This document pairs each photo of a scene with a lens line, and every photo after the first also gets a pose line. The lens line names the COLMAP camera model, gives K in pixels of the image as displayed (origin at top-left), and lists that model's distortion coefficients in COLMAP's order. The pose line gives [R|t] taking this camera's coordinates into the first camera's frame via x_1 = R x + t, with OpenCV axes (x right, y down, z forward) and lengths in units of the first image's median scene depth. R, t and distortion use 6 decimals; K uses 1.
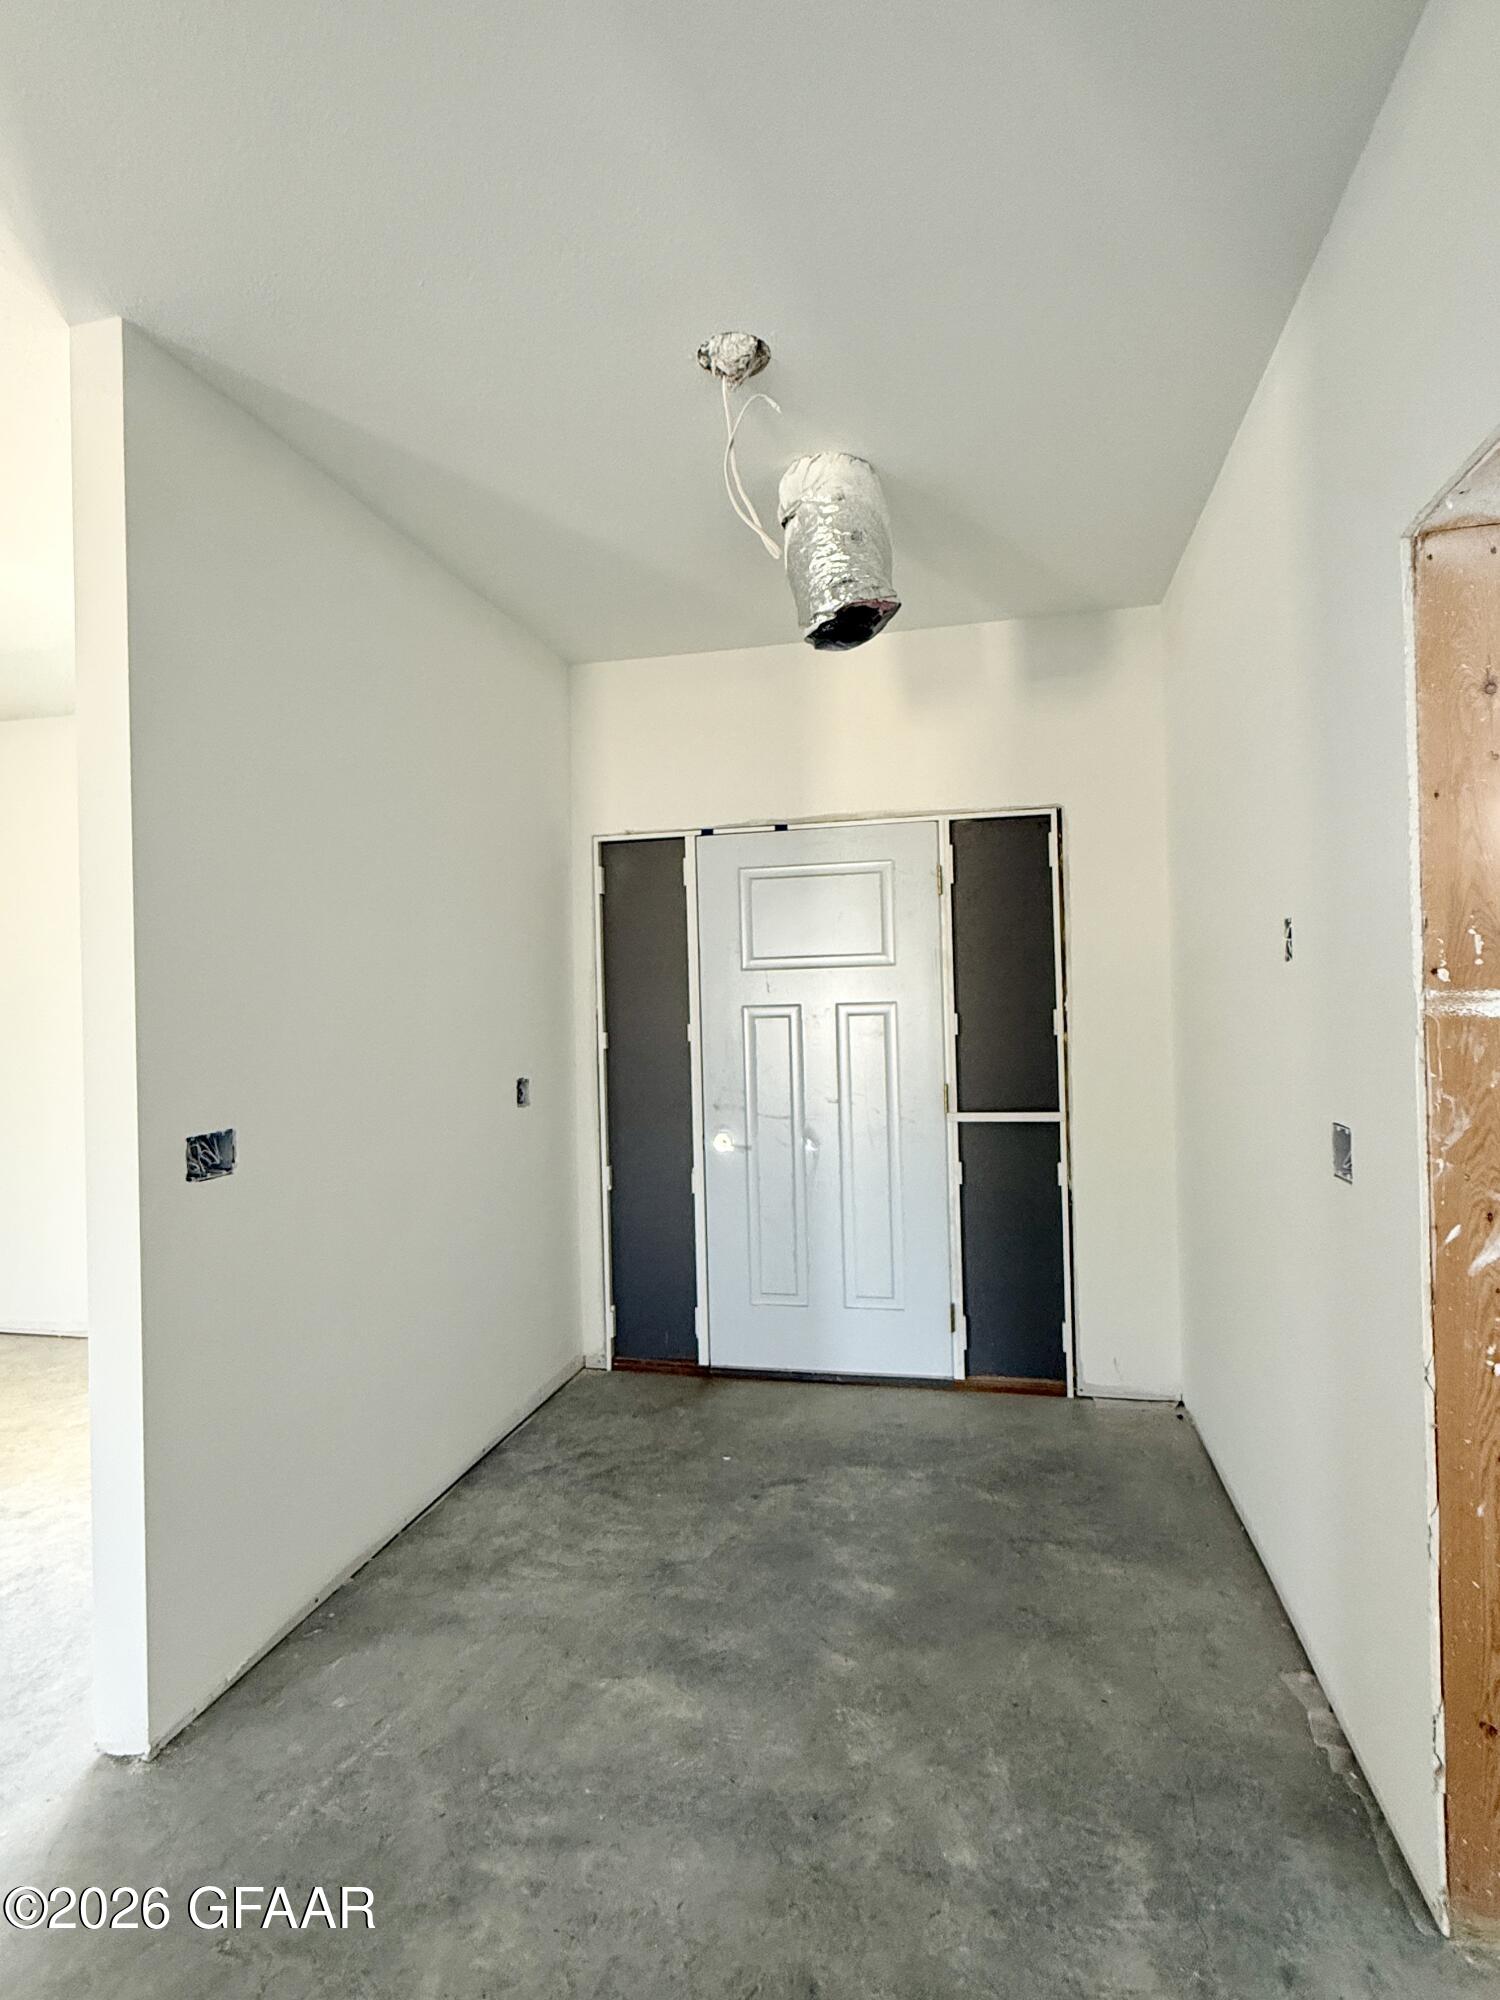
lens RADIAL K [[1054.5, 0, 747.6], [0, 1054.5, 996.4], [0, 0, 1]] dist [0.001091, -0.000876]
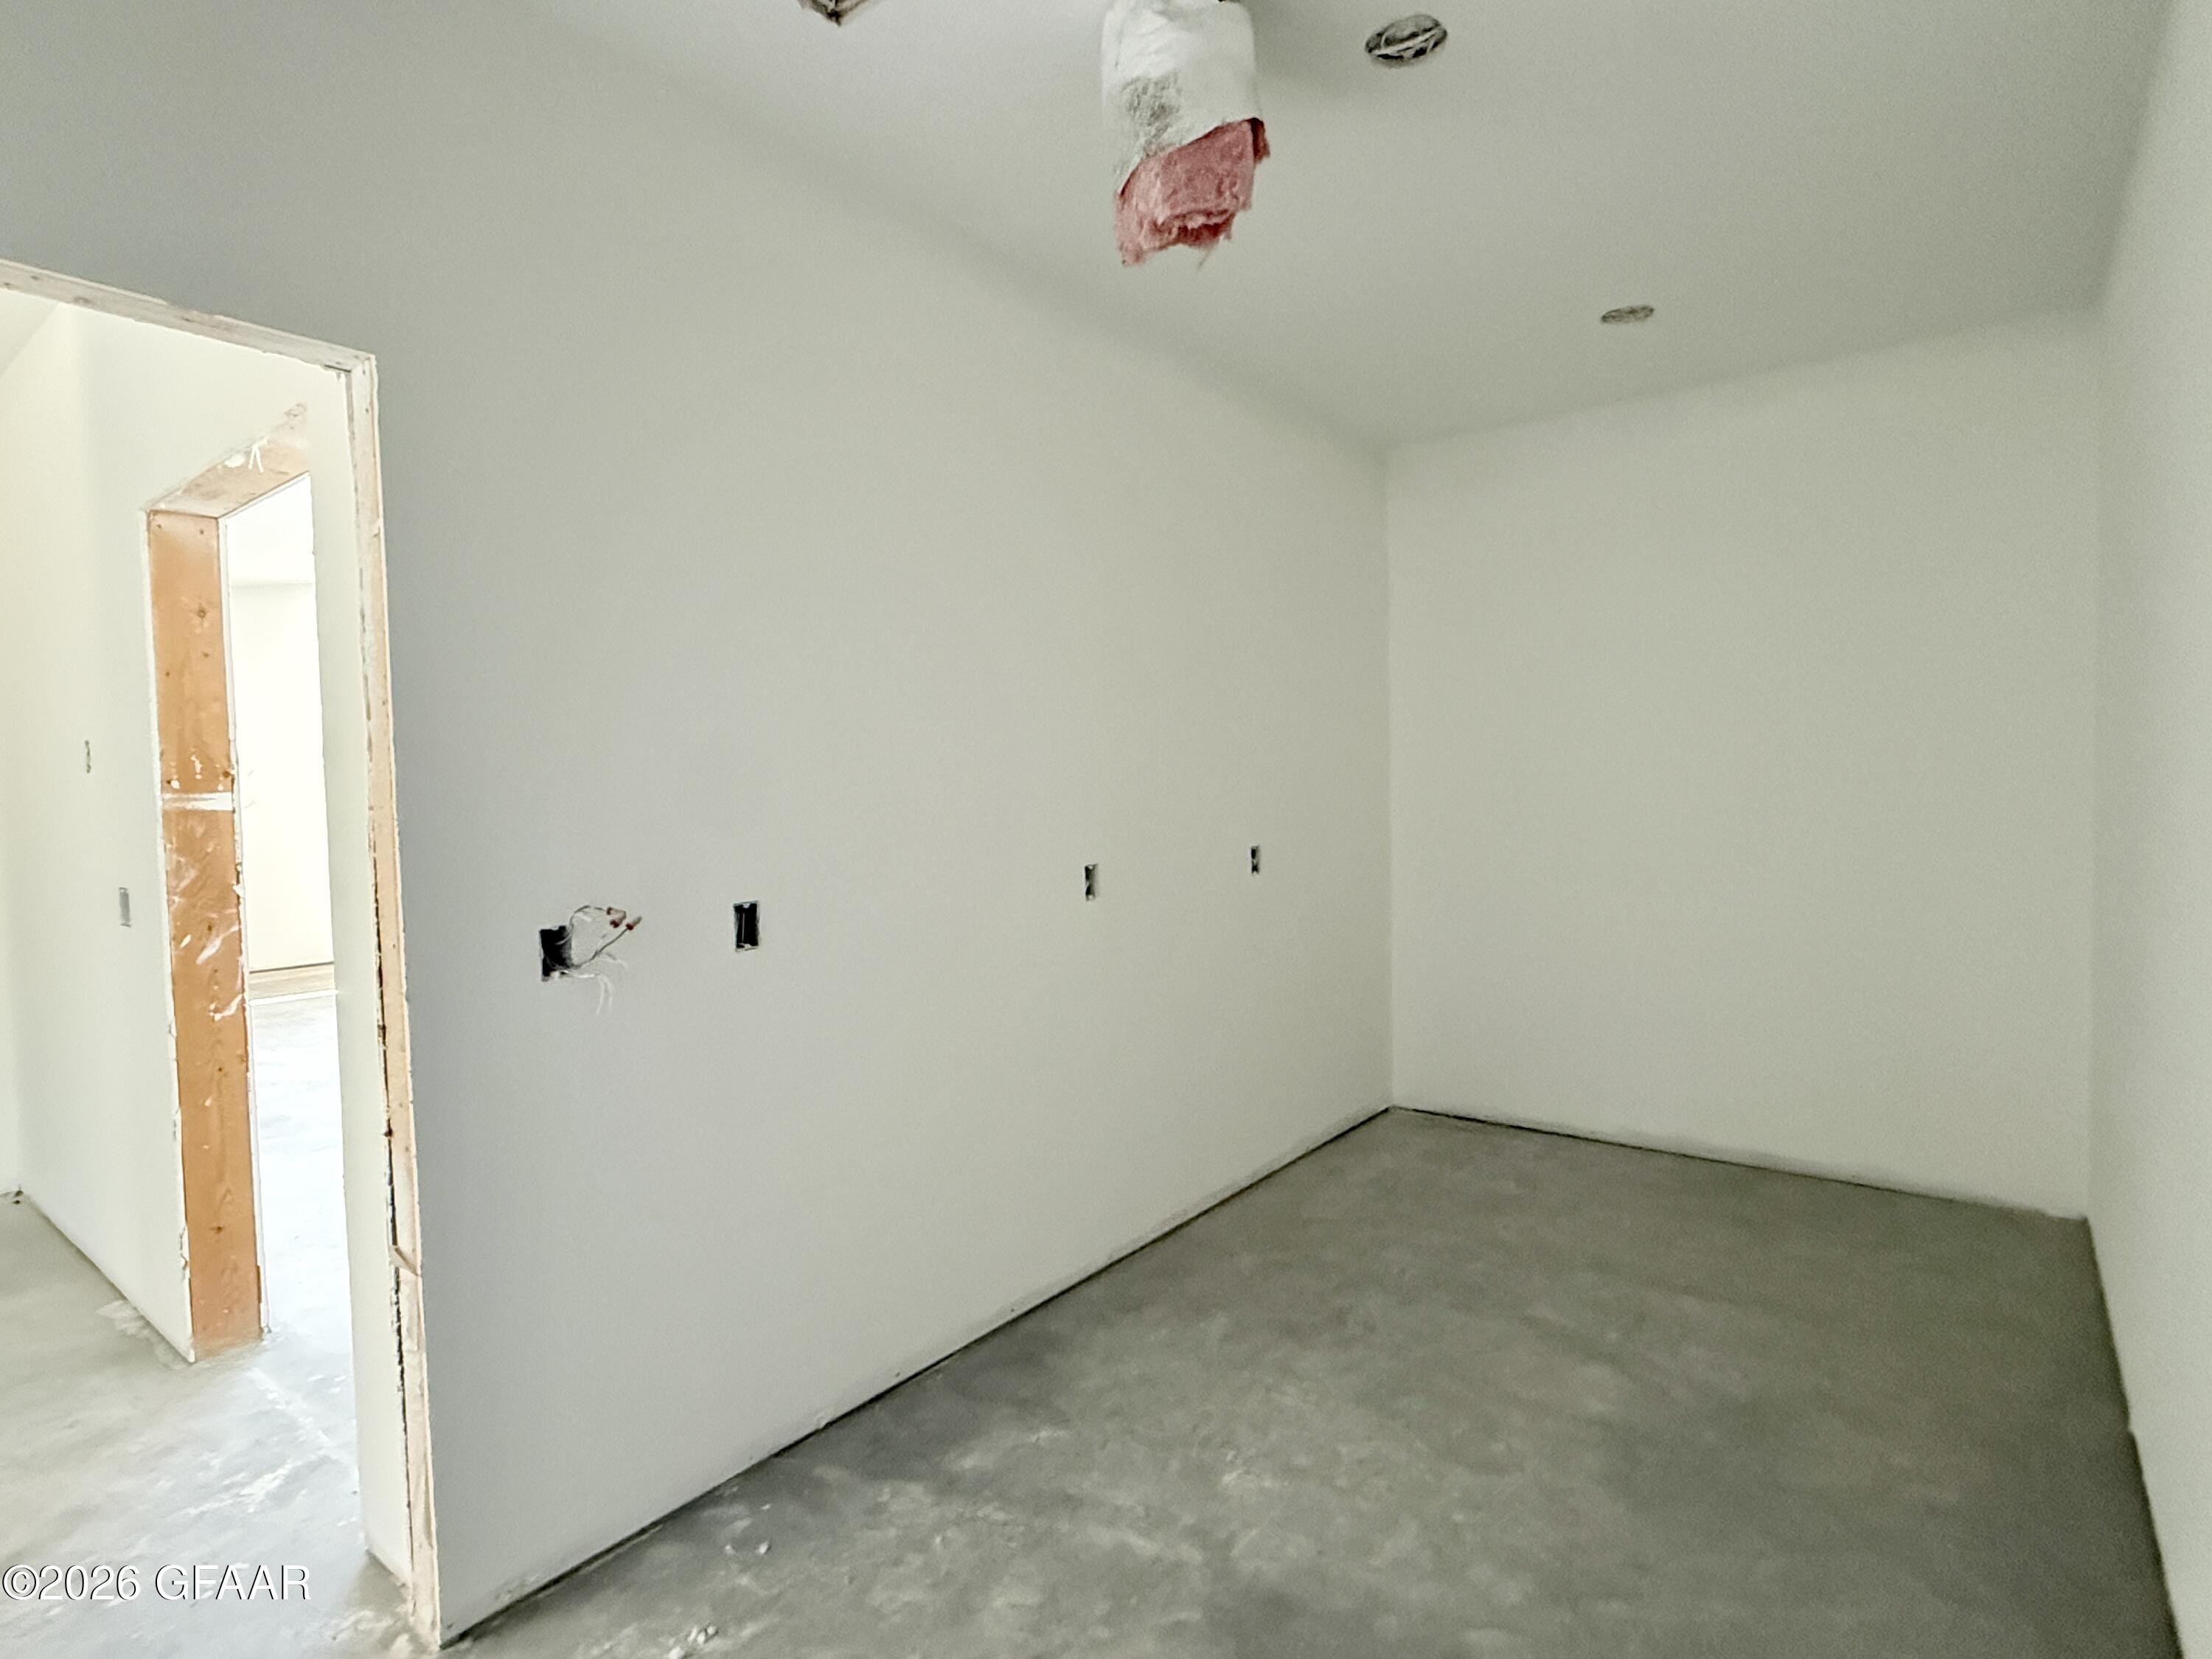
lens RADIAL K [[1166.3, 0, 1107.5], [0, 1166.3, 821.4], [0, 0, 1]] dist [0.001091, -0.000876]
pose [[0.440165, -0.021045, 0.897670, -0.332872], [0.016364, 0.999747, 0.015414, 0.032792], [-0.897768, 0.007905, 0.440398, -1.101559]]
